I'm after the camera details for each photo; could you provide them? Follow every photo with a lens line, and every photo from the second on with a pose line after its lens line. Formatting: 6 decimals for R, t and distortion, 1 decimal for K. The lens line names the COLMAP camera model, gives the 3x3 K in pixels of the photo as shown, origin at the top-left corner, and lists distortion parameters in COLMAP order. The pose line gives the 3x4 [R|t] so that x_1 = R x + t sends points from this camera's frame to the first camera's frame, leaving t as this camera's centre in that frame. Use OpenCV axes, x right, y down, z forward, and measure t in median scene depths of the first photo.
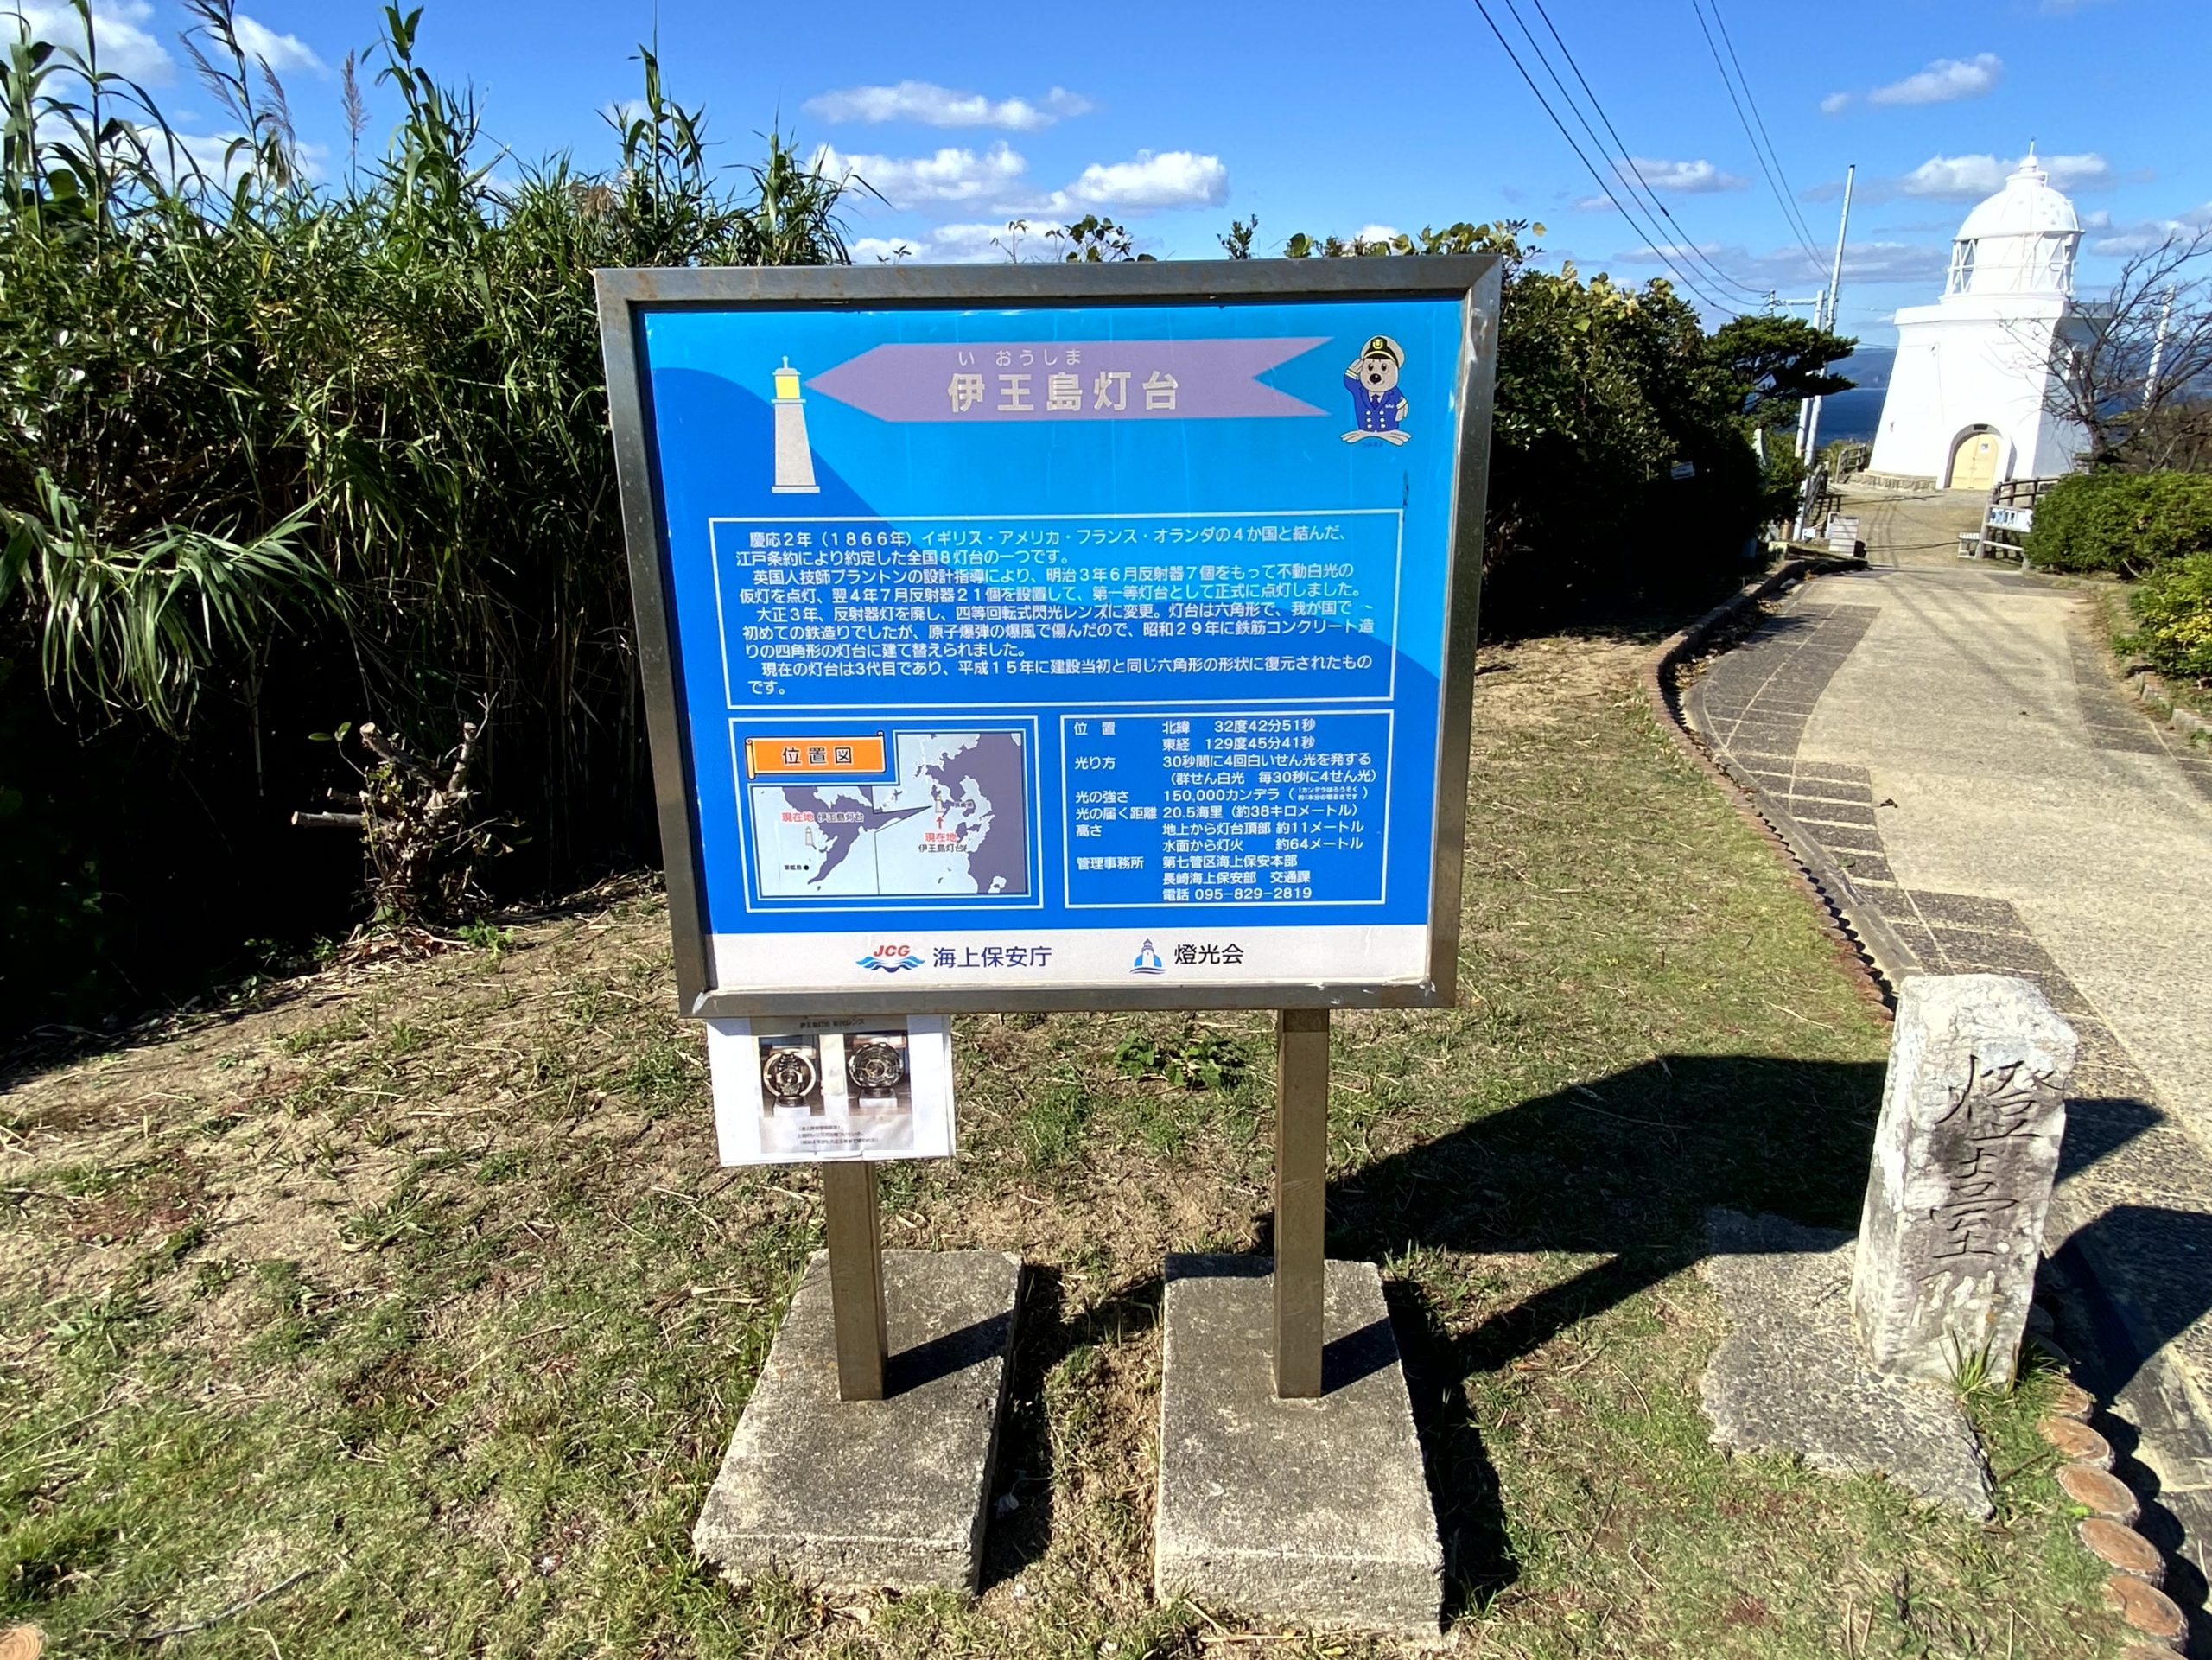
lens RADIAL K [[1328.0, 0, 1110.5], [0, 1328.0, 838.3], [0, 0, 1]] dist [-0.006311, -0.008432]
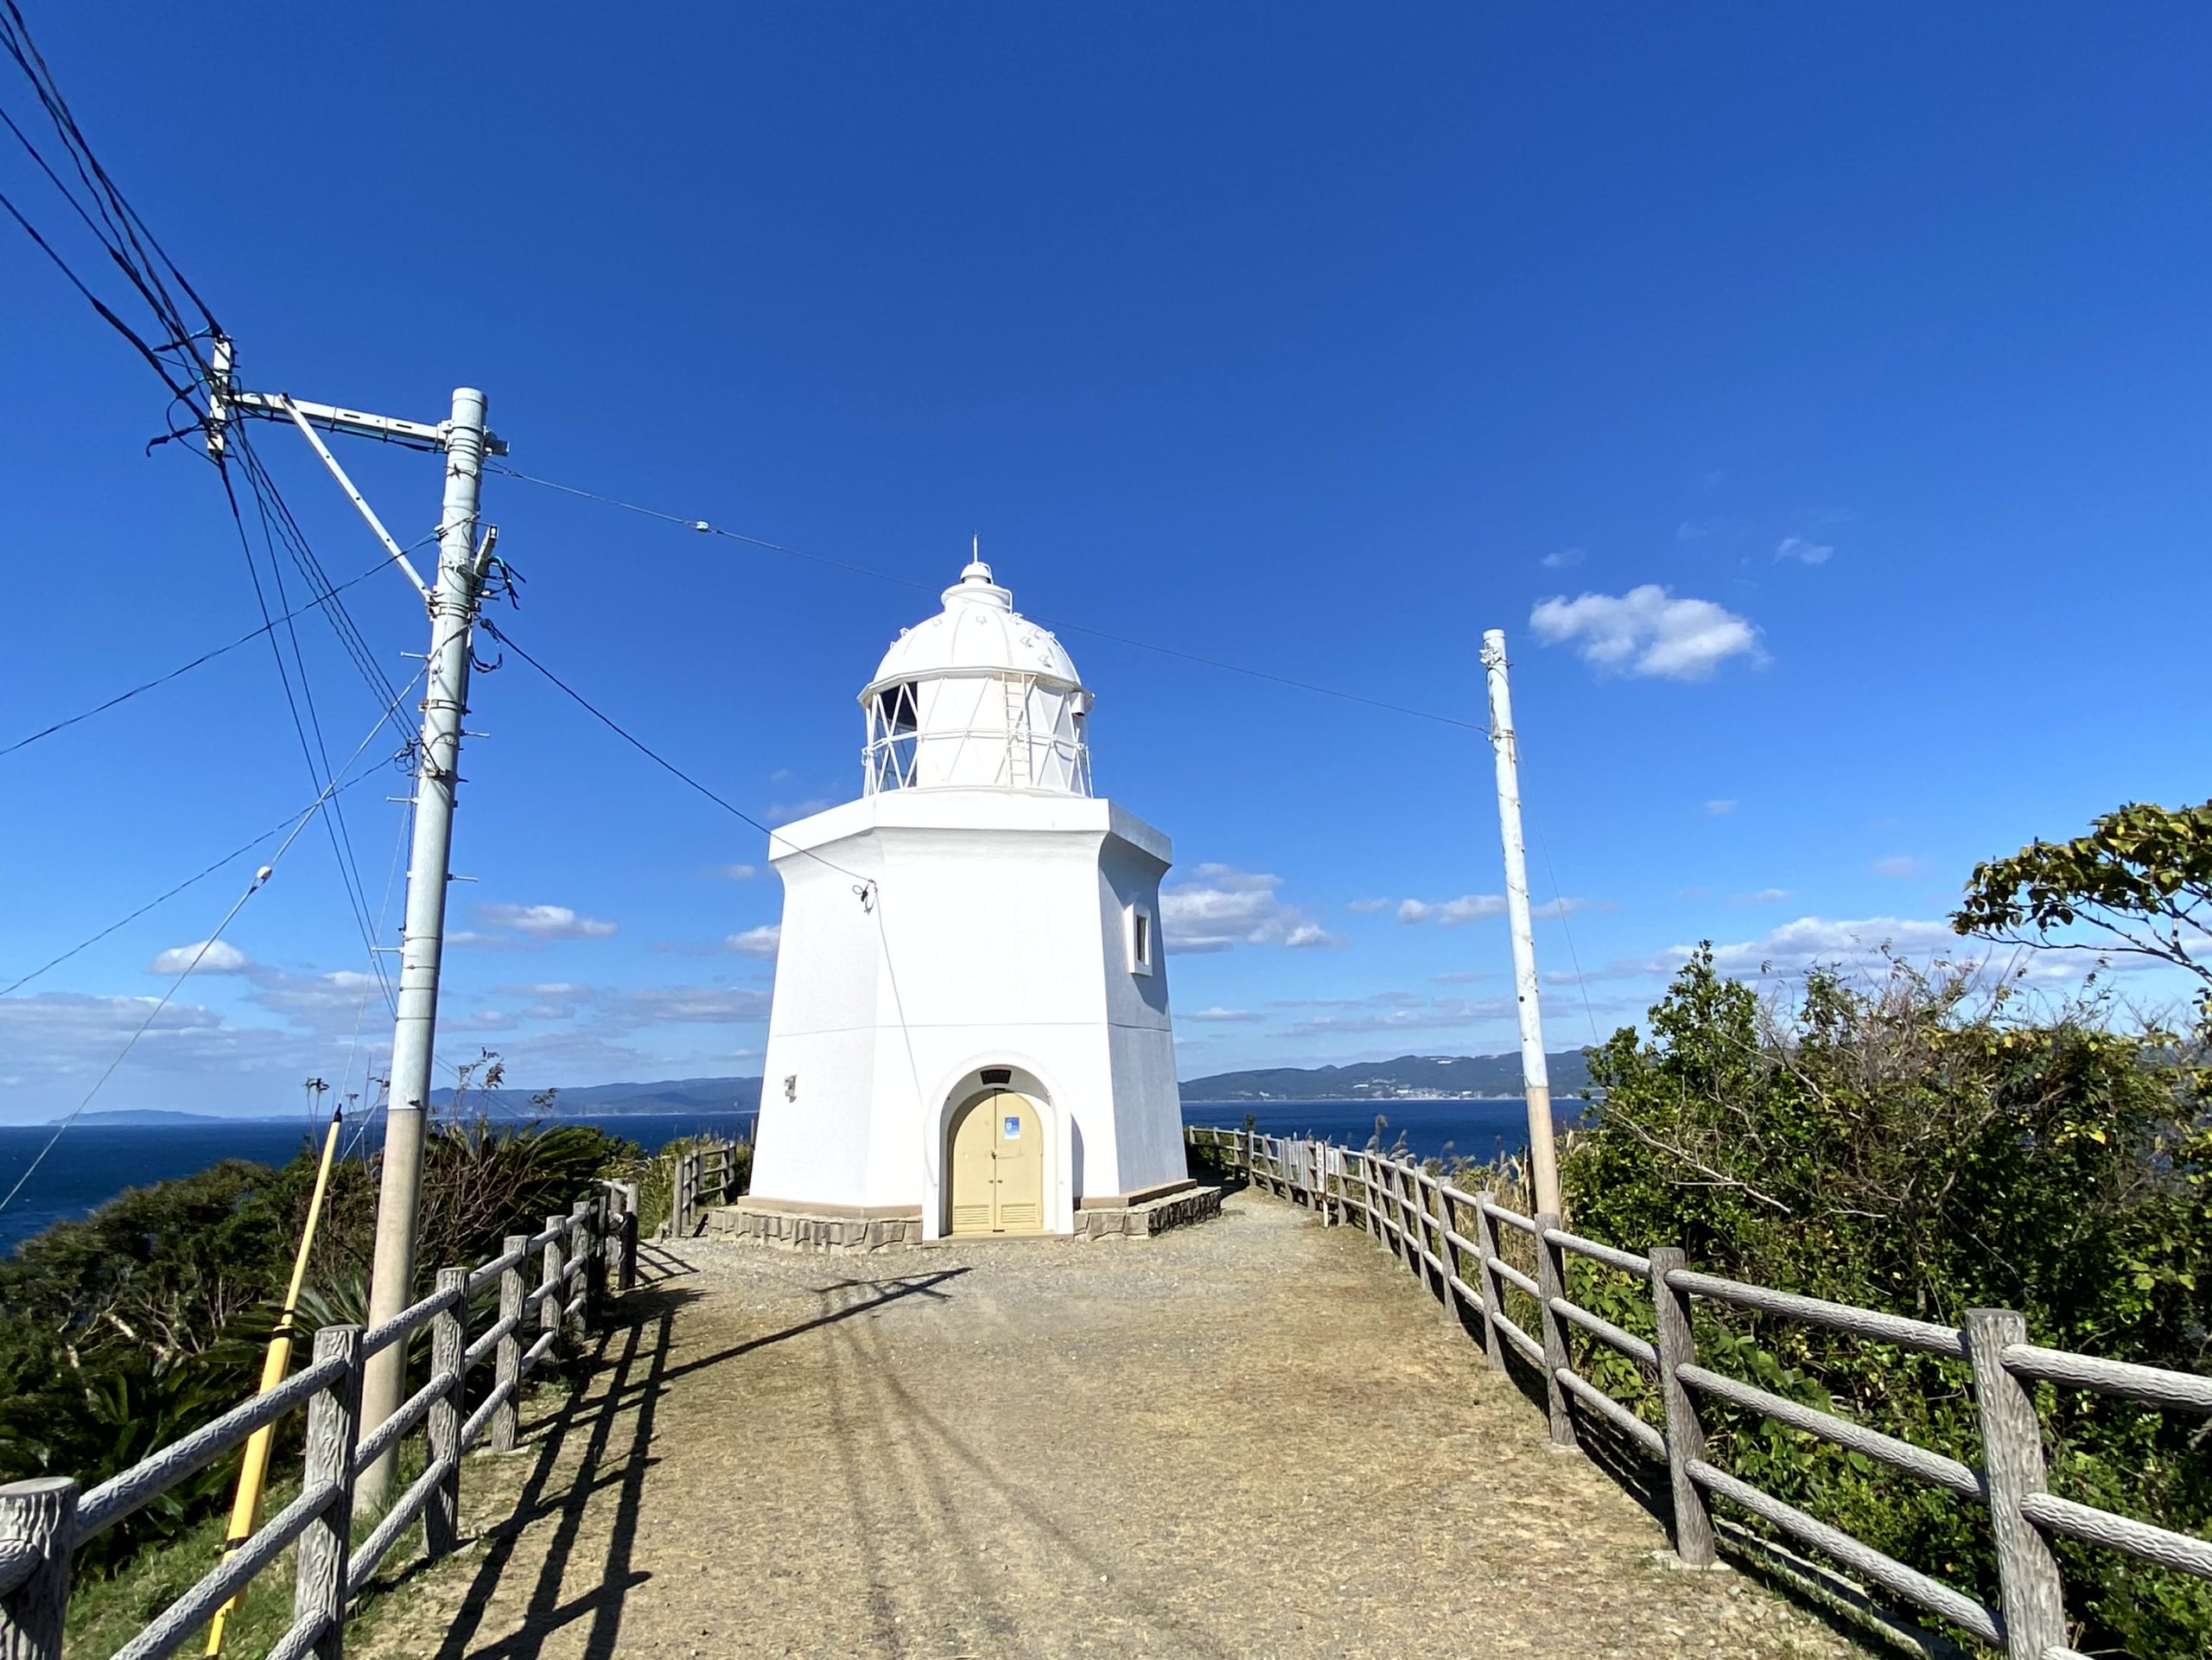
lens RADIAL K [[1306.2, 0, 1120.1], [0, 1306.2, 809.1], [0, 0, 1]] dist [0.031249, -0.031201]
pose [[0.712200, 0.147433, 0.686319, 0.978778], [0.238629, 0.868623, -0.434223, -0.489210], [-0.660172, 0.473029, 0.583452, 1.719985]]
